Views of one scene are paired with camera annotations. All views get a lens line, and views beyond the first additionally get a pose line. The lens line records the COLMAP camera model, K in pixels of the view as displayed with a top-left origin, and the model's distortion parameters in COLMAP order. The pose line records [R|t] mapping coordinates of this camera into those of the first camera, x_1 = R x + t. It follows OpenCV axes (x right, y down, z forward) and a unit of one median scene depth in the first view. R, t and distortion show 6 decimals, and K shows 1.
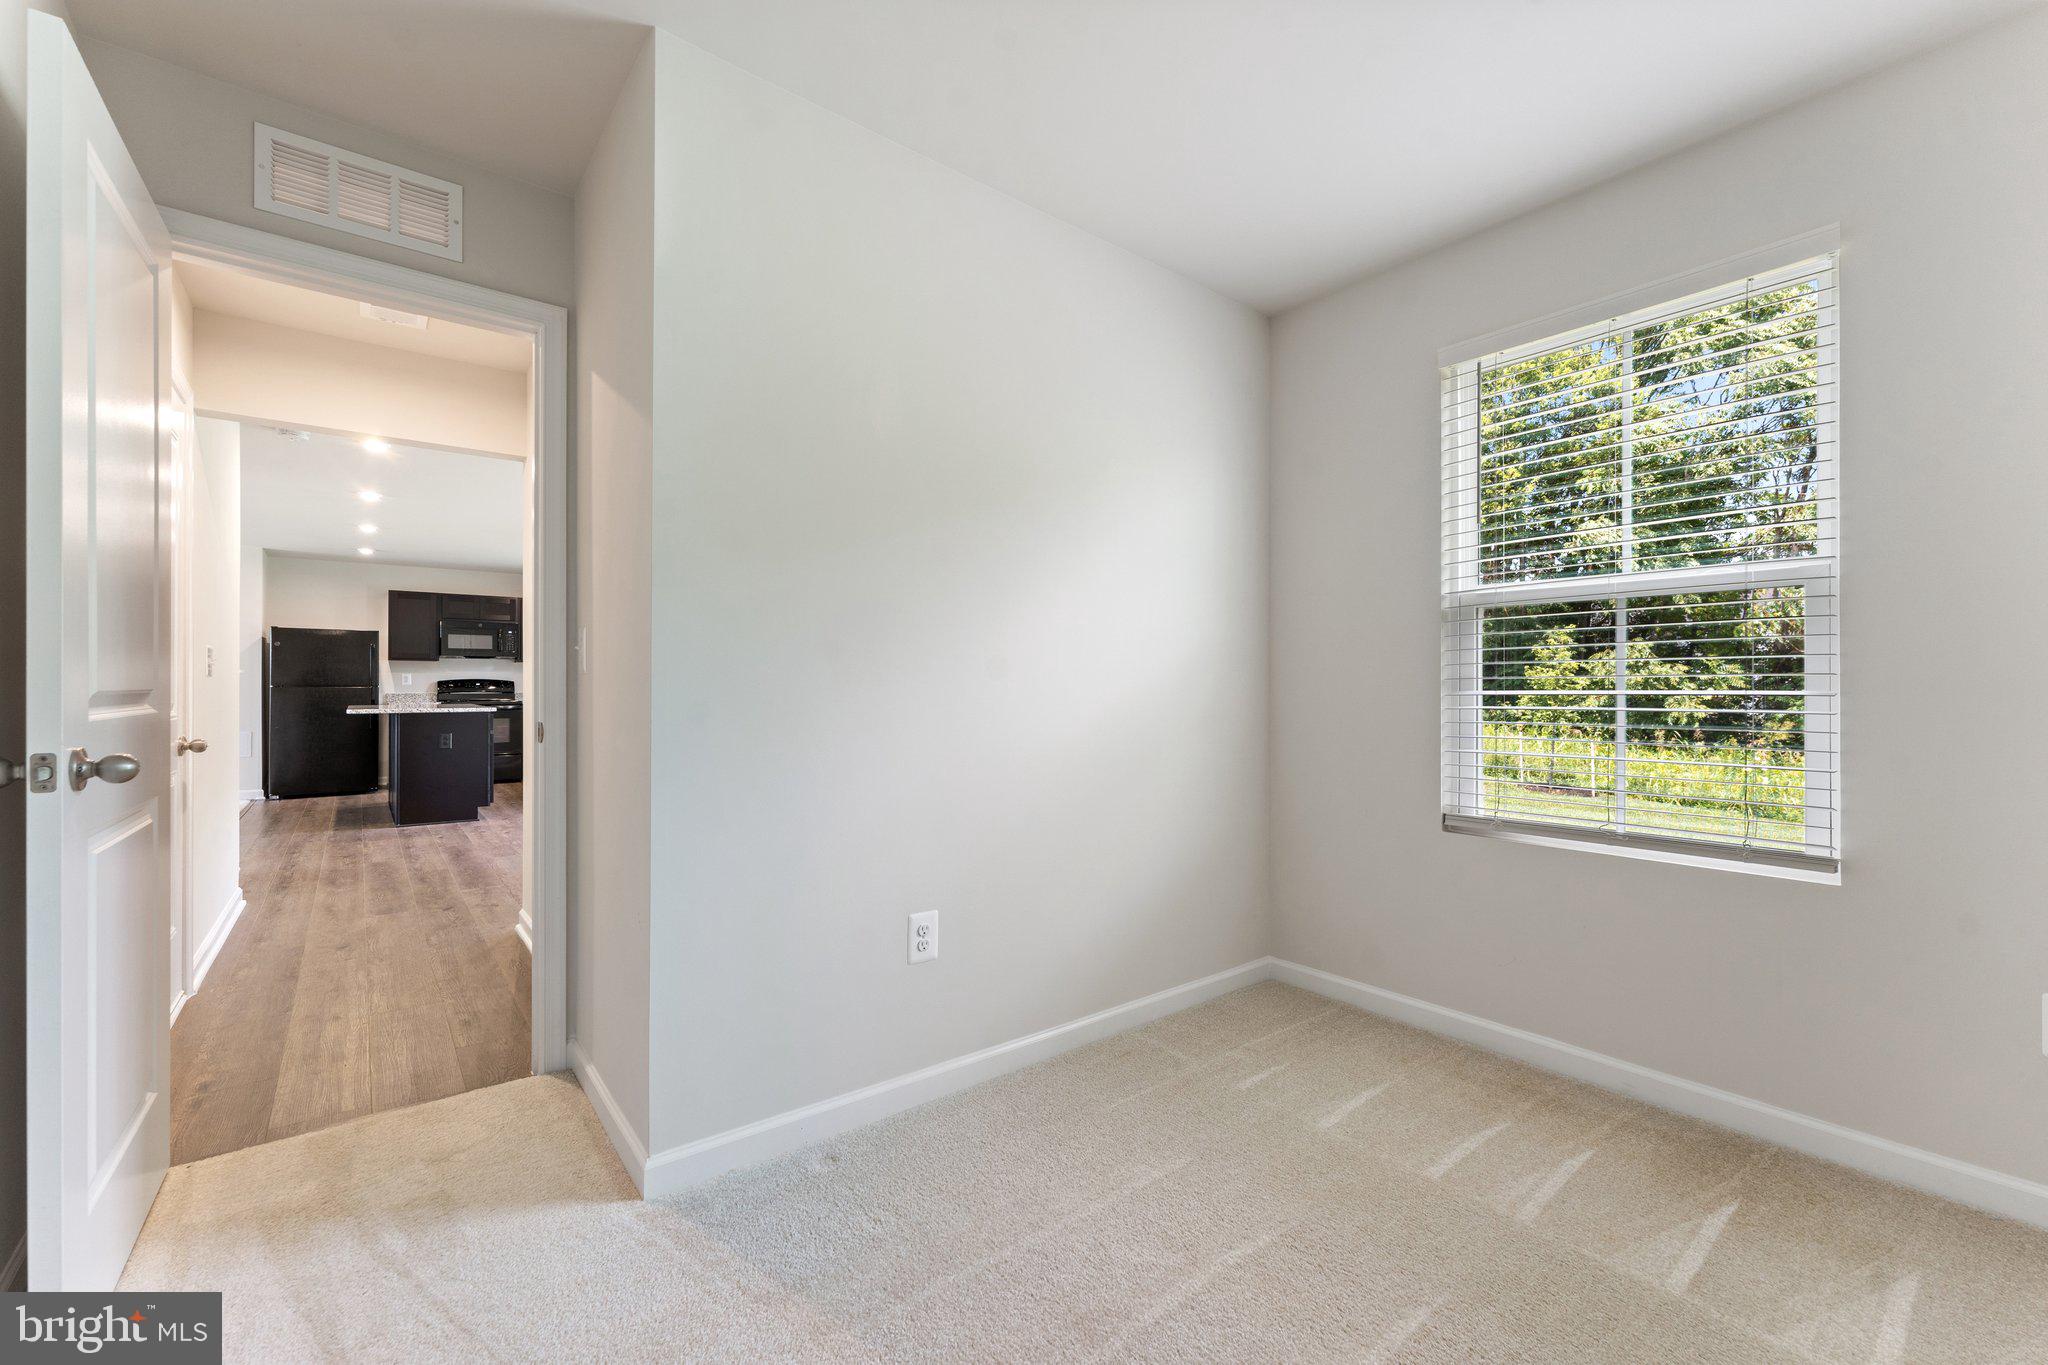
lens RADIAL K [[830.9, 0, 1021.0], [0, 830.9, 676.2], [0, 0, 1]] dist [-0.001008, -0.000390]
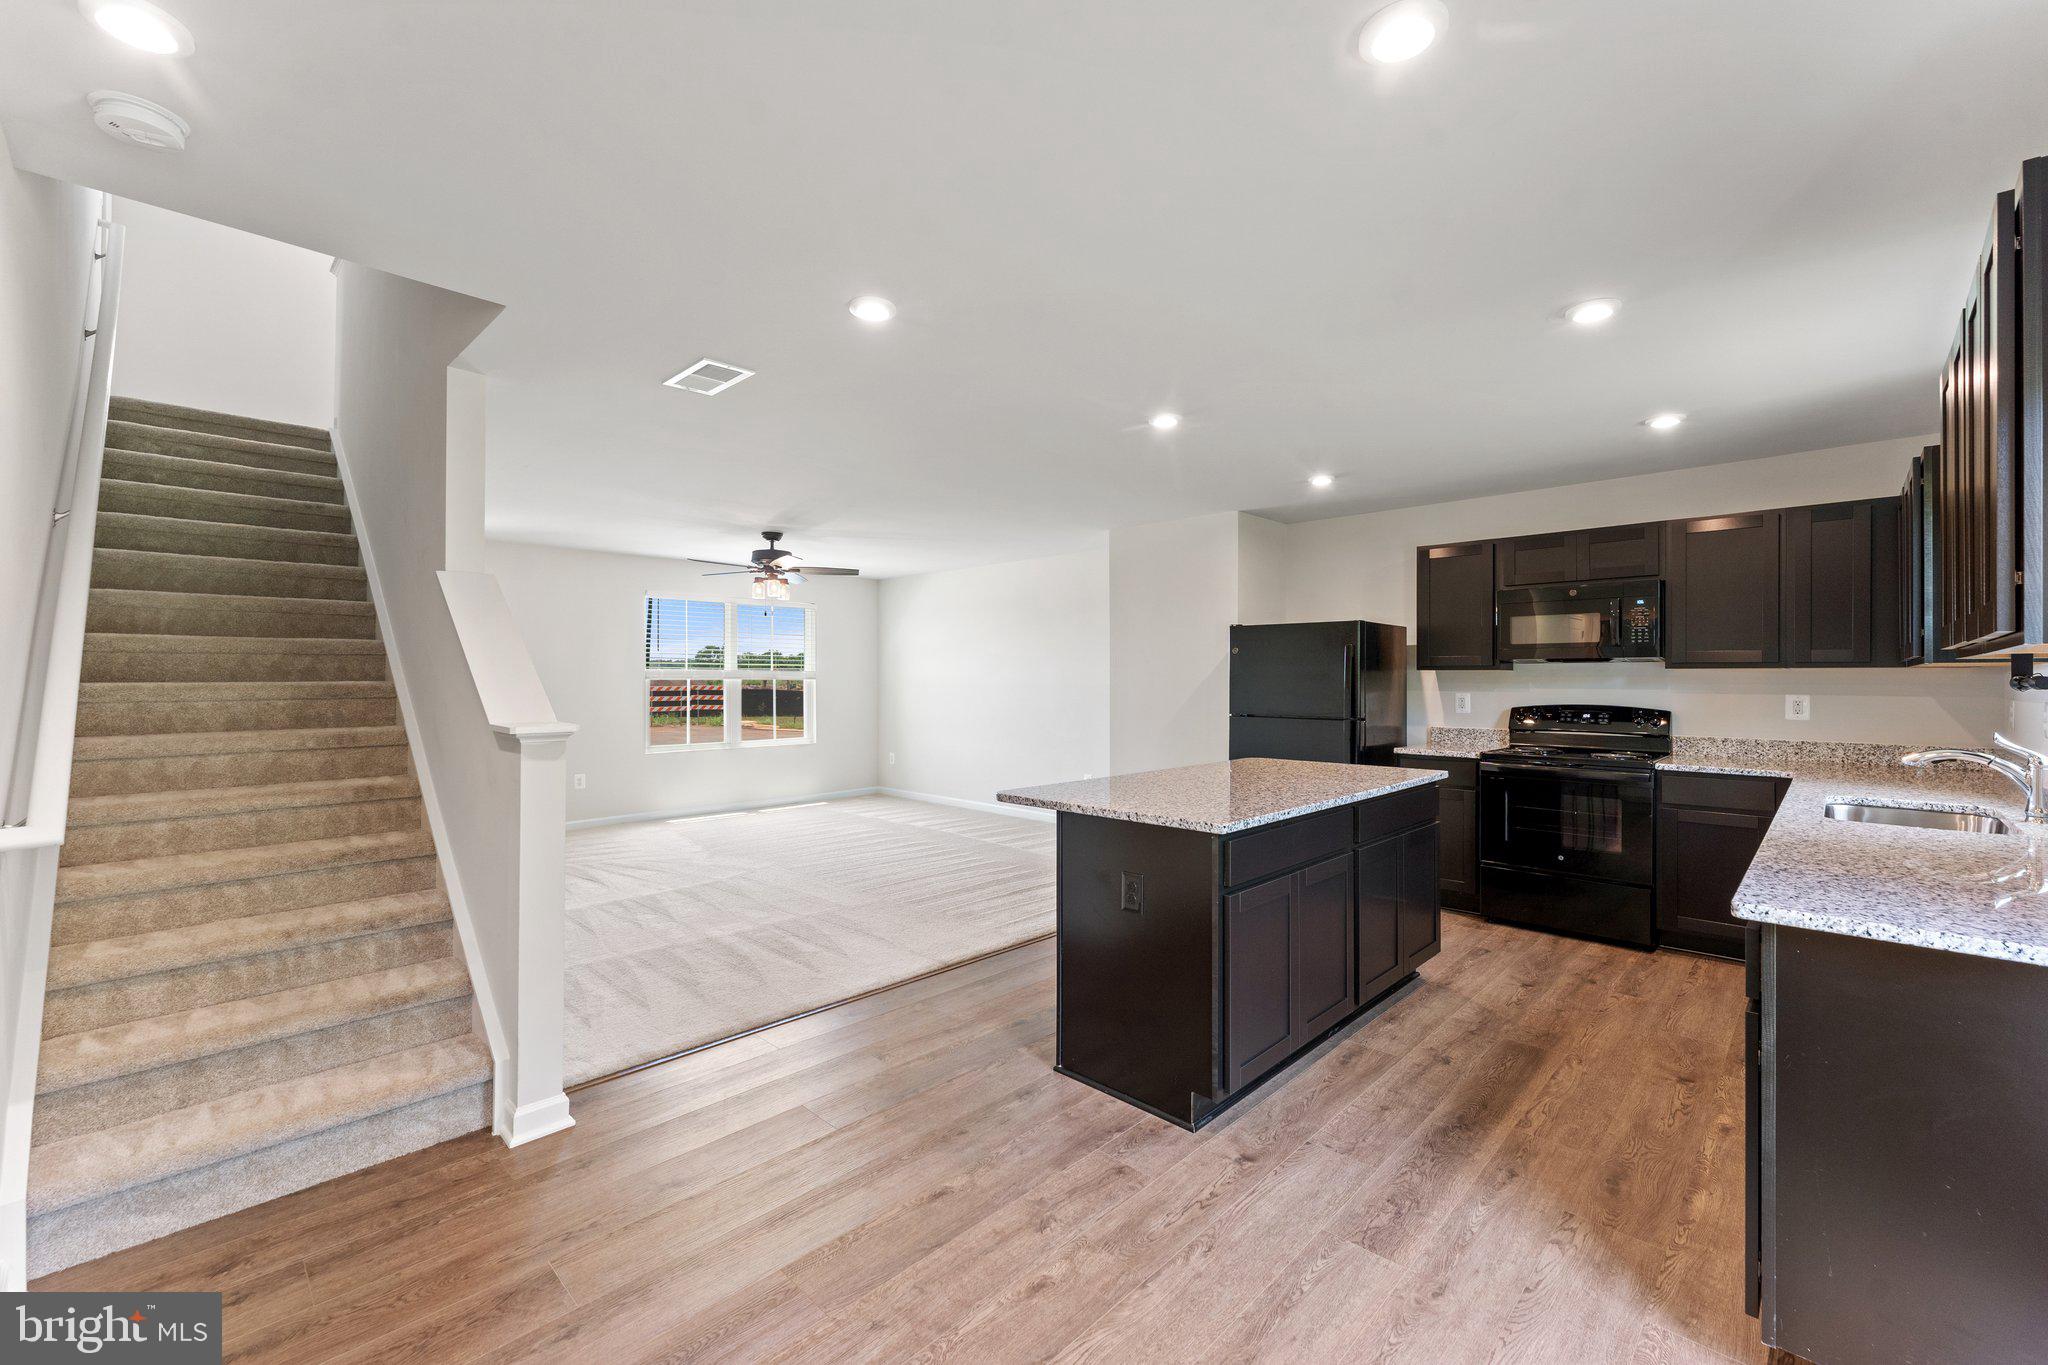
lens RADIAL K [[830.9, 0, 1029.2], [0, 830.9, 677.5], [0, 0, 1]] dist [-0.001008, -0.000390]
pose [[0.124027, 0.004619, -0.992268, -0.226167], [0.018612, 0.999802, 0.006980, -0.022758], [0.992104, -0.019334, 0.123917, 0.648384]]
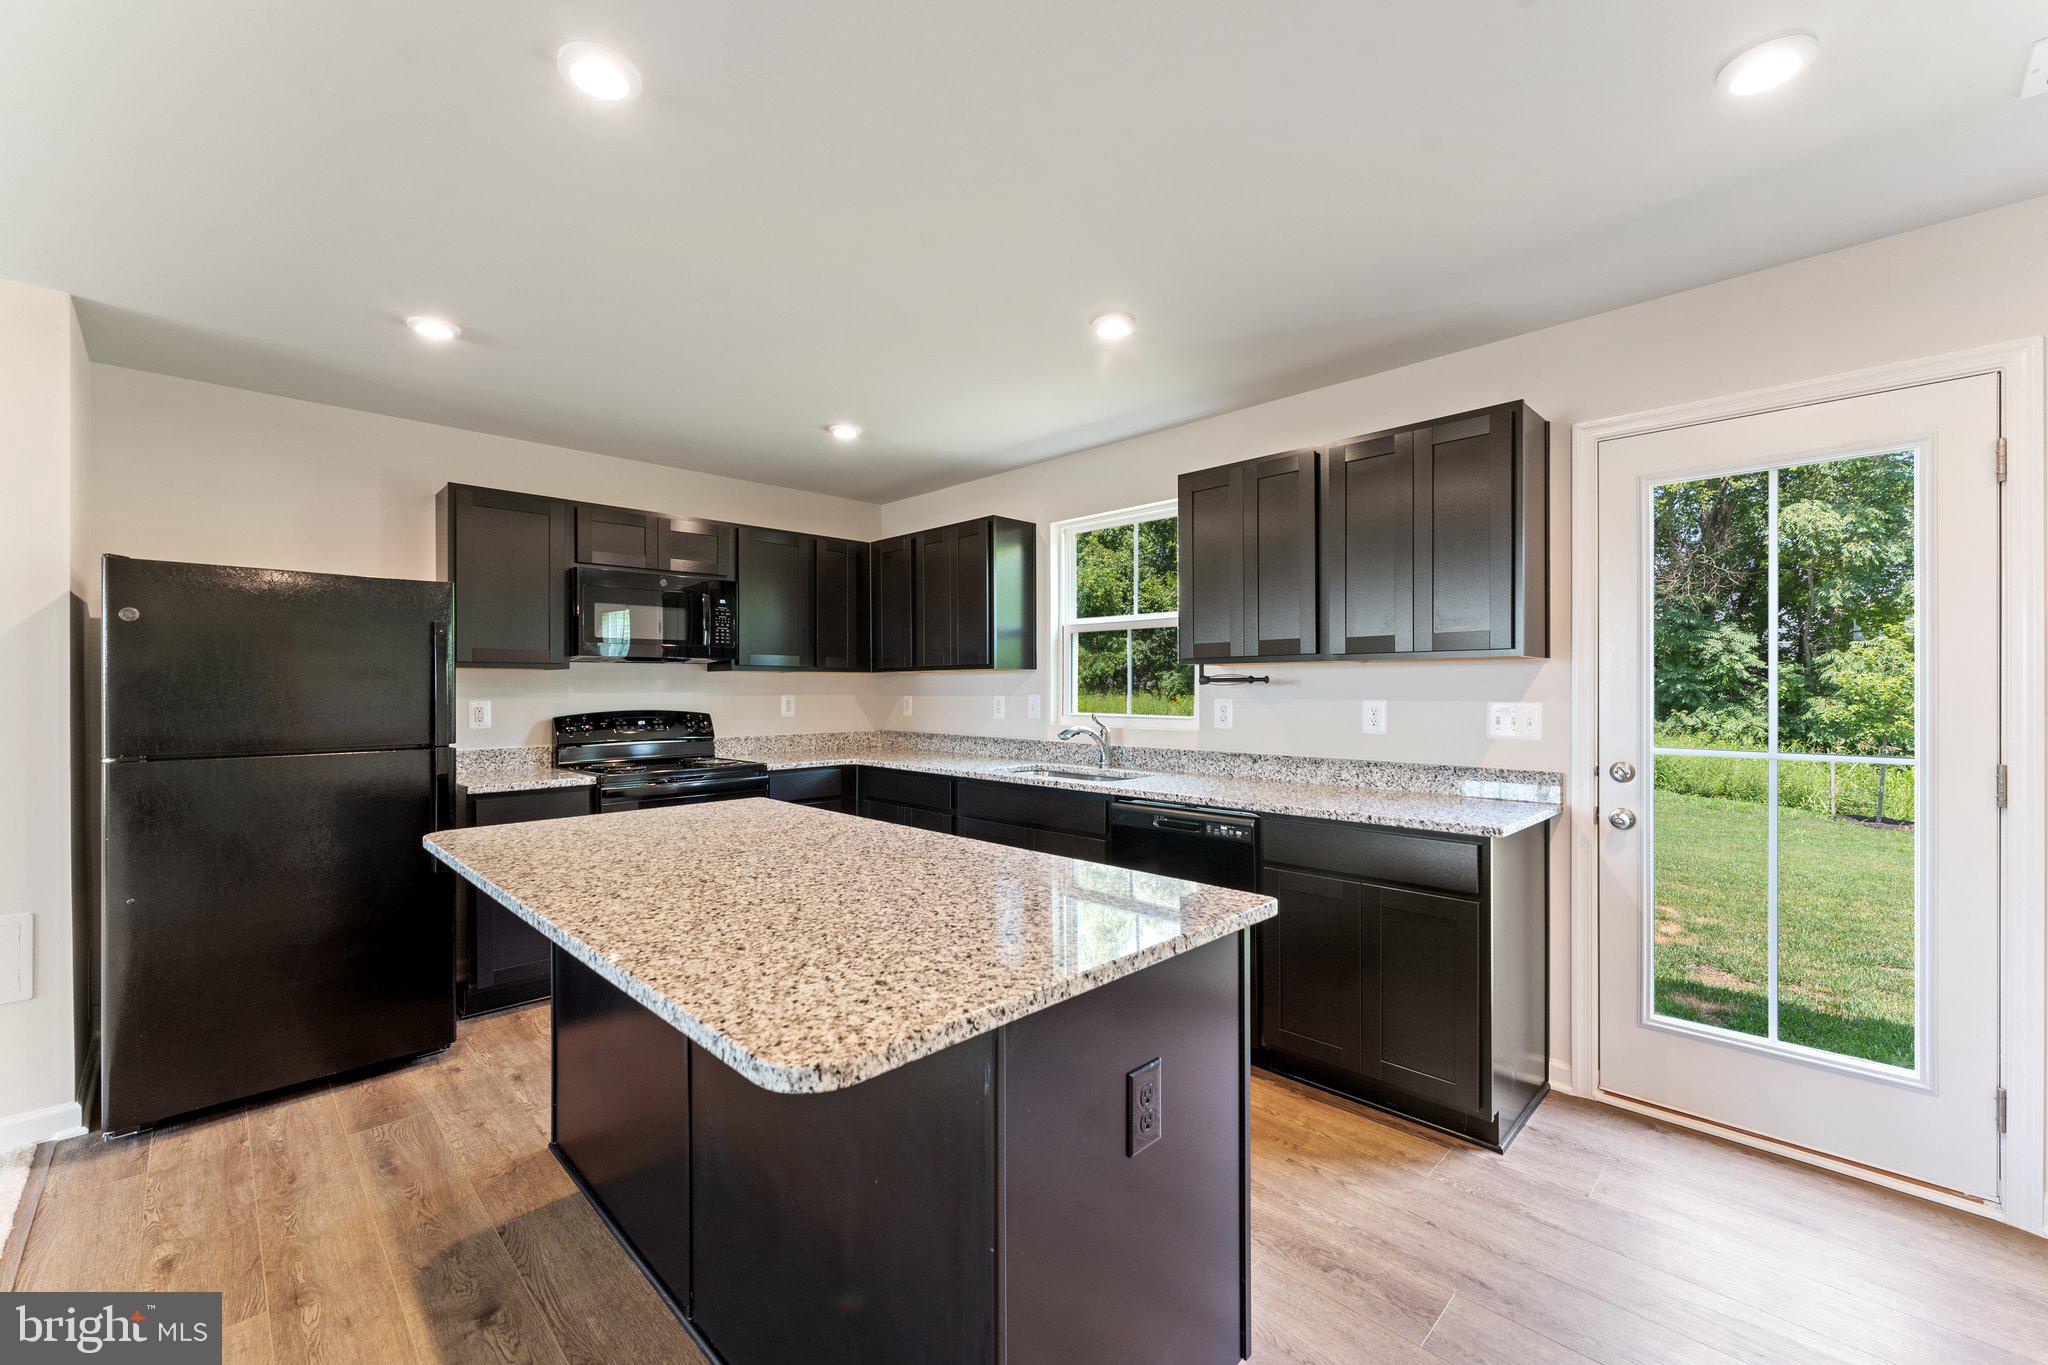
lens RADIAL K [[830.9, 0, 1023.8], [0, 830.9, 681.2], [0, 0, 1]] dist [-0.001008, -0.000390]
pose [[0.993246, 0.003415, 0.115974, -0.532733], [-0.005122, 0.999883, 0.014419, -0.019352], [-0.115912, -0.014915, 0.993148, 0.581341]]
